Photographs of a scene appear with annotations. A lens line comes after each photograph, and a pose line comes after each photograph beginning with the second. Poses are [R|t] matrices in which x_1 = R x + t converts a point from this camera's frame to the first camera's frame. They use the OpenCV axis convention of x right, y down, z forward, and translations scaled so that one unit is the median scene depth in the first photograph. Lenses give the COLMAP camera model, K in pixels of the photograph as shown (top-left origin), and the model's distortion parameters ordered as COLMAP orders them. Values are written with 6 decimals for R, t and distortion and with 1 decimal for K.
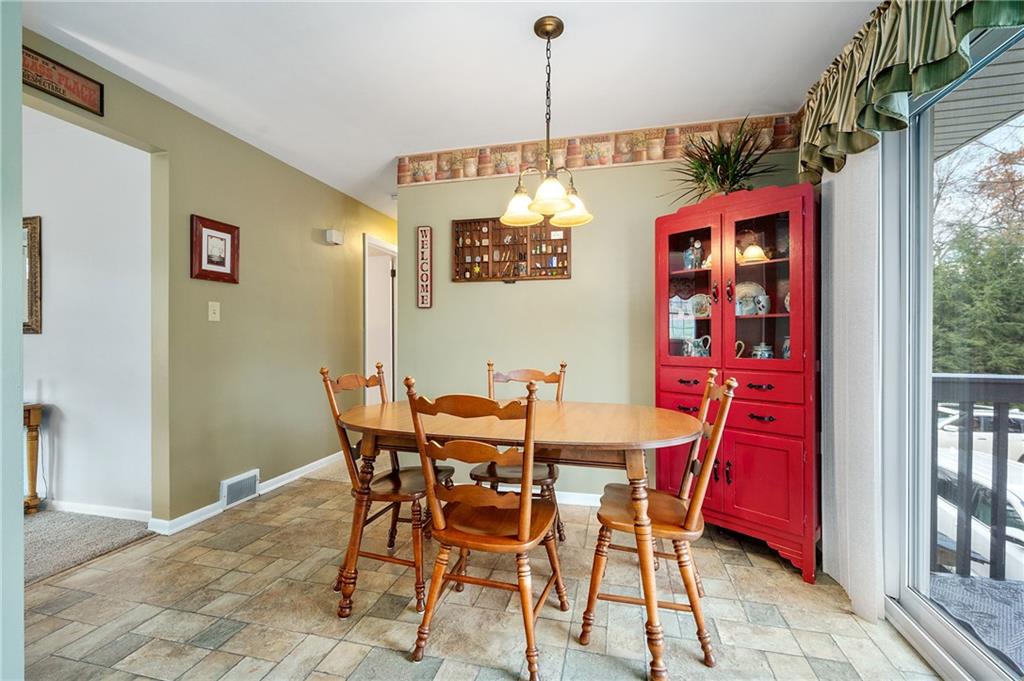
lens RADIAL K [[441.8, 0, 507.7], [0, 441.8, 335.1], [0, 0, 1]] dist [-0.001878, -0.000089]
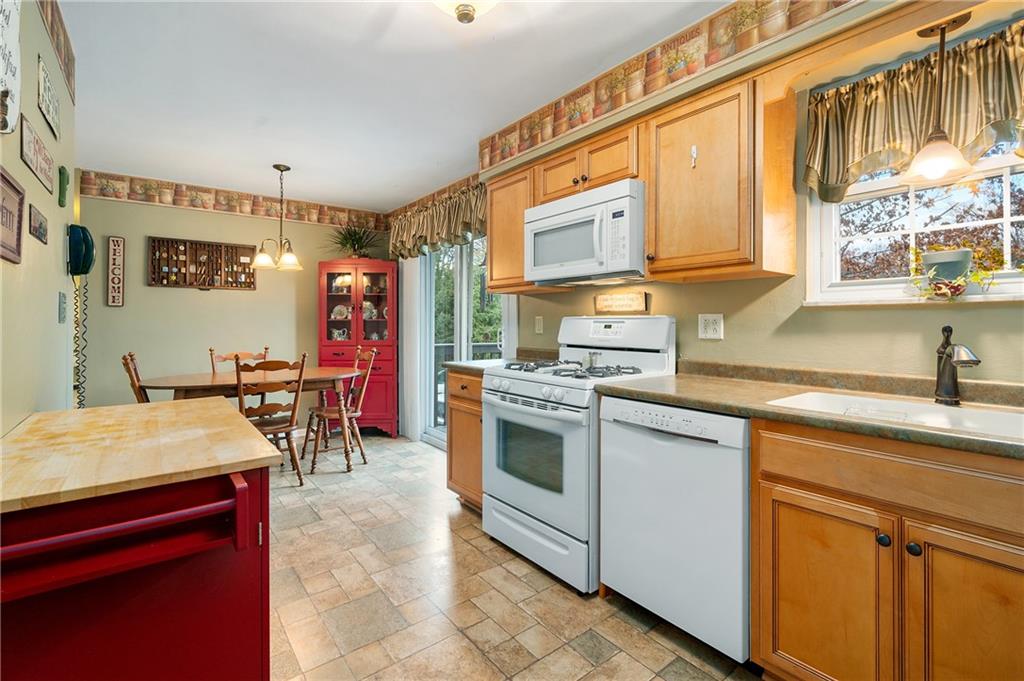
lens RADIAL K [[458.5, 0, 511.5], [0, 458.5, 332.6], [0, 0, 1]] dist [-0.001954, 0.001943]
pose [[0.620820, -0.018262, 0.783740, -0.527045], [-0.006871, 0.999563, 0.028734, -0.036471], [-0.783923, -0.023223, 0.620423, -0.621068]]
